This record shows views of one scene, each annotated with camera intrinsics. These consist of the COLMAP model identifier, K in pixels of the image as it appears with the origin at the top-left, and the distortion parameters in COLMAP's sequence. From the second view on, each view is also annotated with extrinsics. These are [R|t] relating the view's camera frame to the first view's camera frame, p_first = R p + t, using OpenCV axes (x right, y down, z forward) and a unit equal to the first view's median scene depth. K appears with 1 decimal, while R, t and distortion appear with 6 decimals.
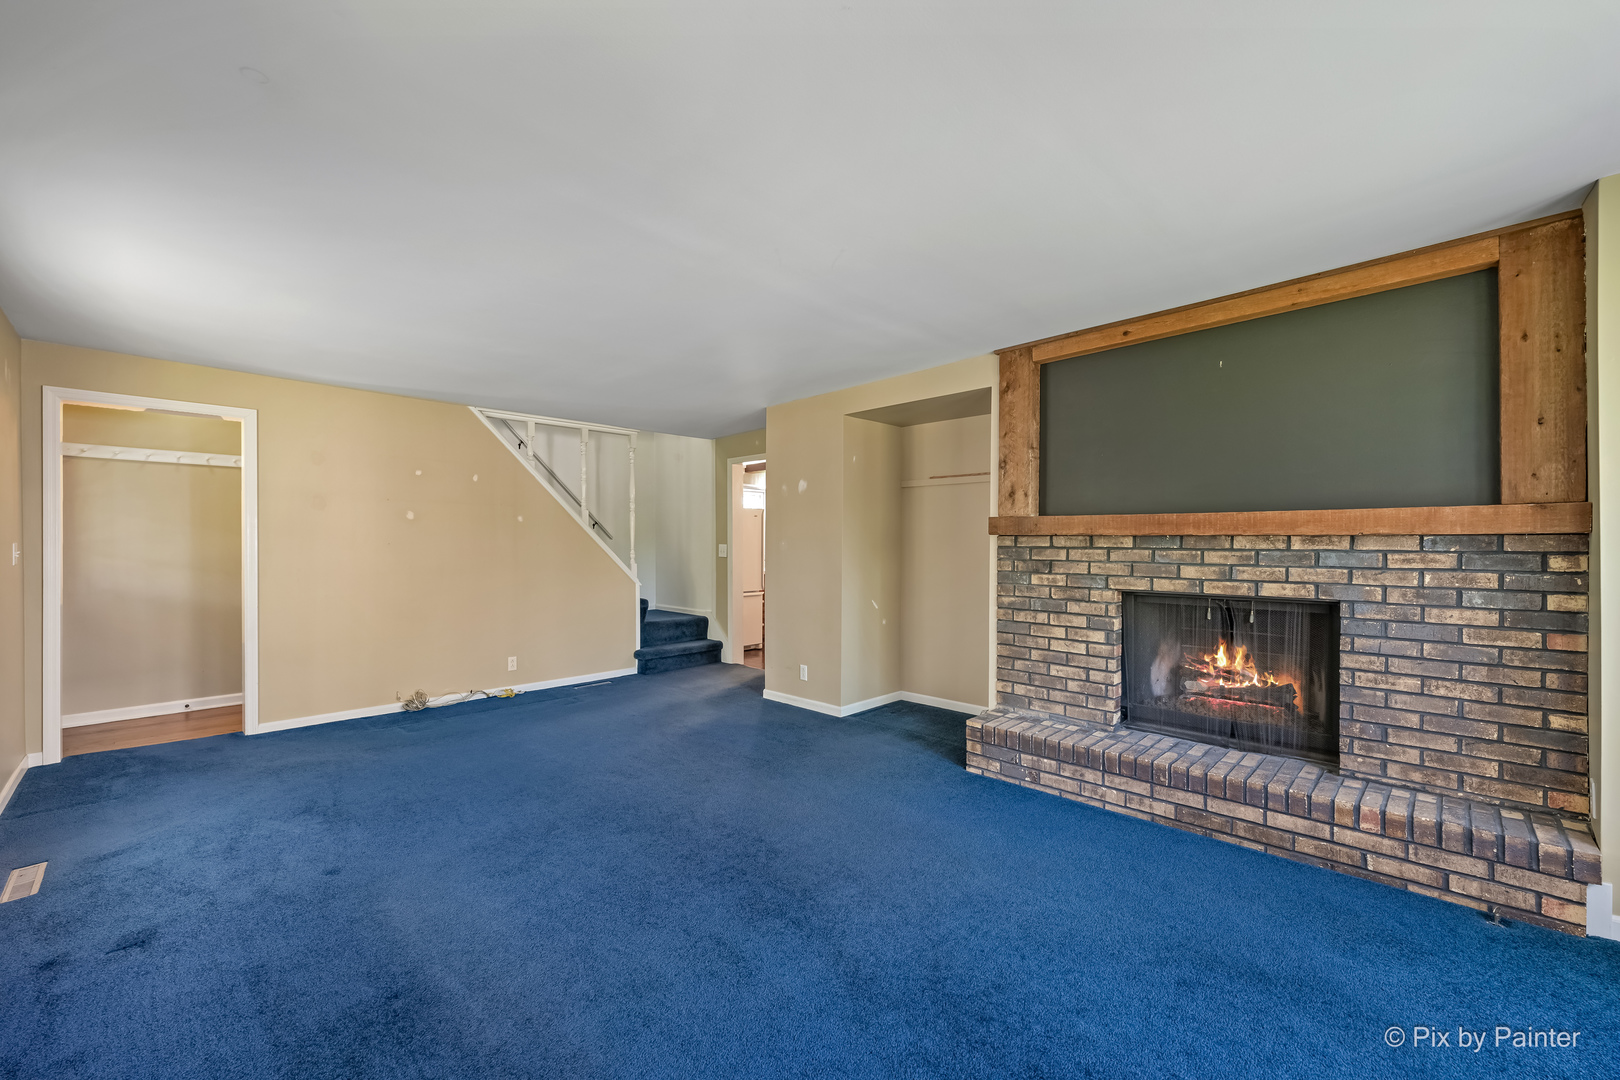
lens RADIAL K [[642.8, 0, 801.9], [0, 642.8, 545.8], [0, 0, 1]] dist [-0.000997, 0.000080]
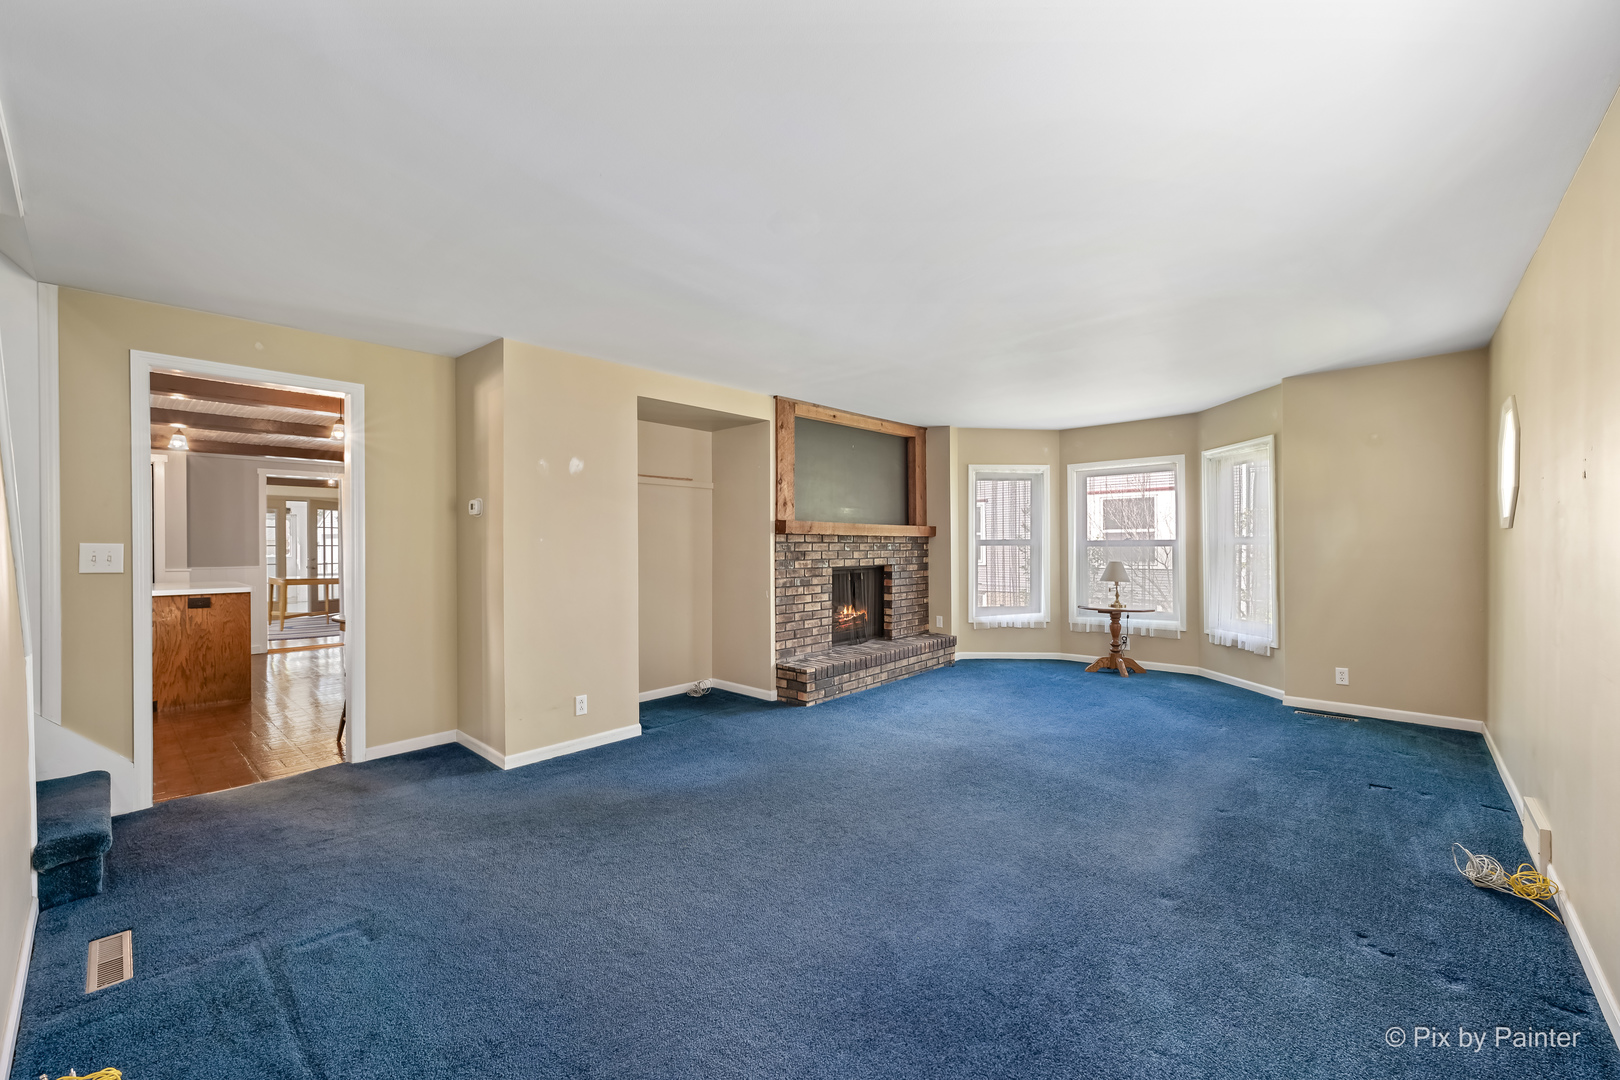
lens RADIAL K [[642.8, 0, 801.9], [0, 642.8, 545.8], [0, 0, 1]] dist [-0.000997, 0.000080]
pose [[-0.037181, -0.002826, 0.999305, -1.160556], [0.009762, 0.999947, 0.003191, 0.005656], [-0.999261, 0.009874, -0.037151, 1.115346]]
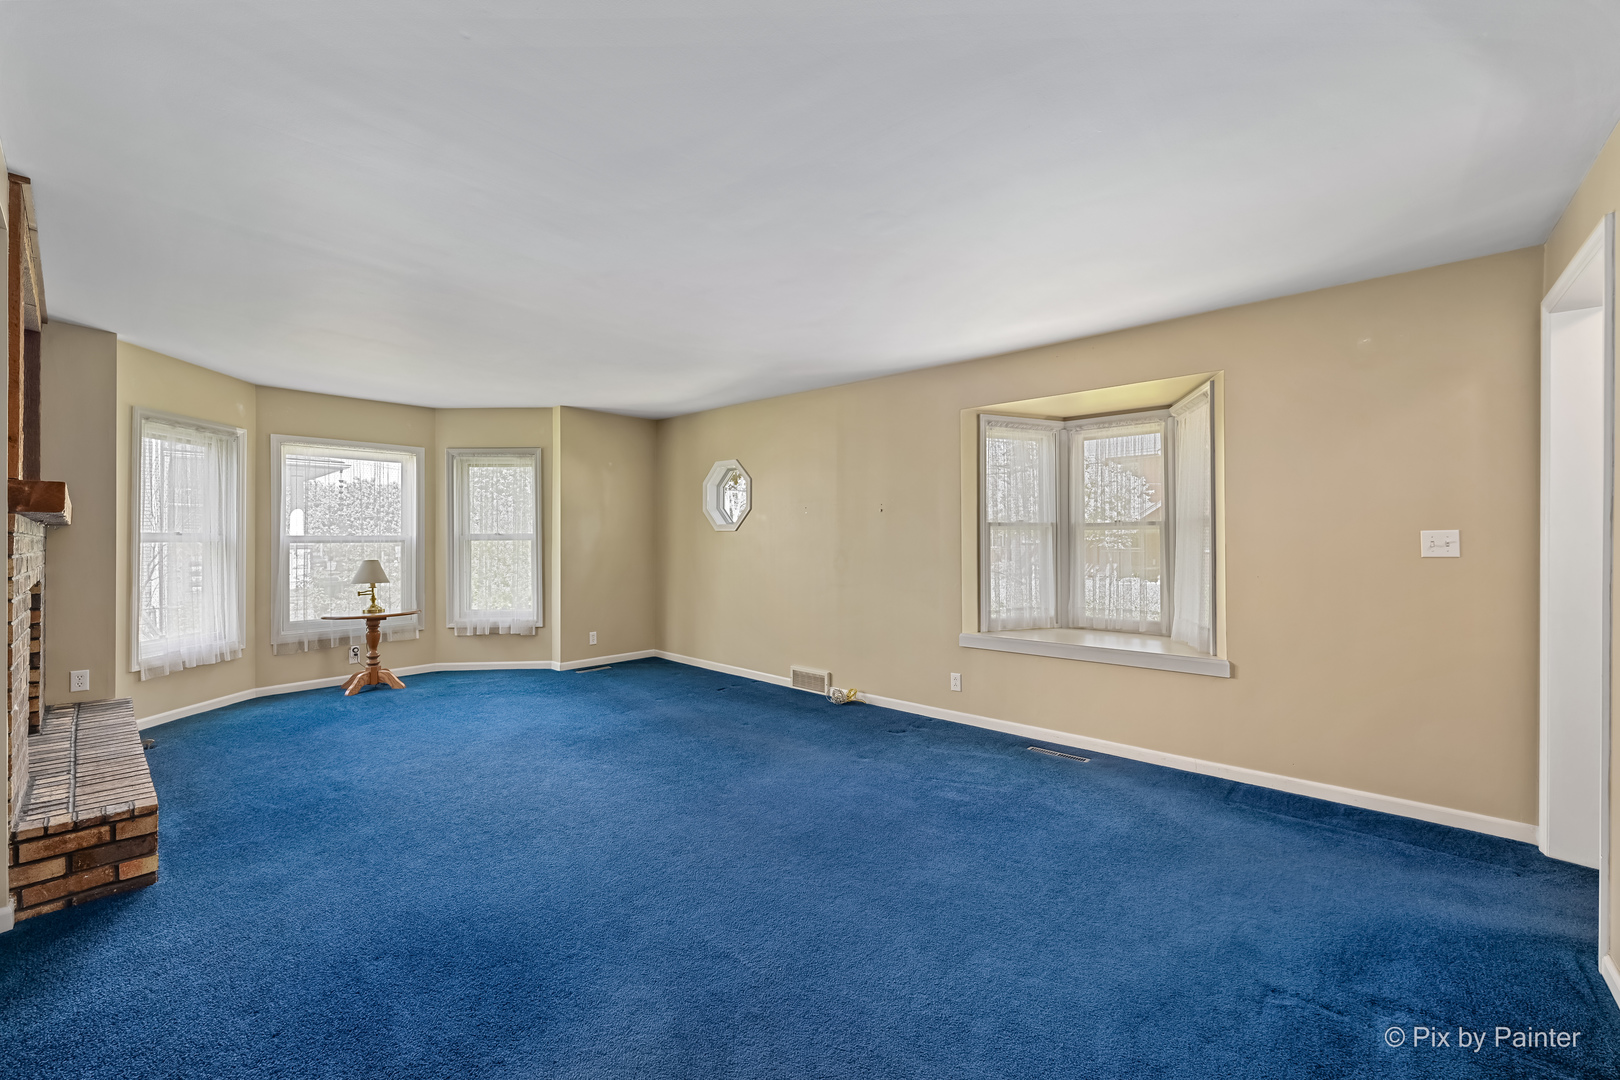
lens RADIAL K [[651.3, 0, 810.0], [0, 651.3, 540.0], [0, 0, 1]] dist [-0.000516, -0.000028]
pose [[-0.998431, -0.001155, -0.055988, -0.377016], [-0.001719, 0.999948, 0.010031, -0.000388], [0.055973, 0.010111, -0.998381, 1.777888]]
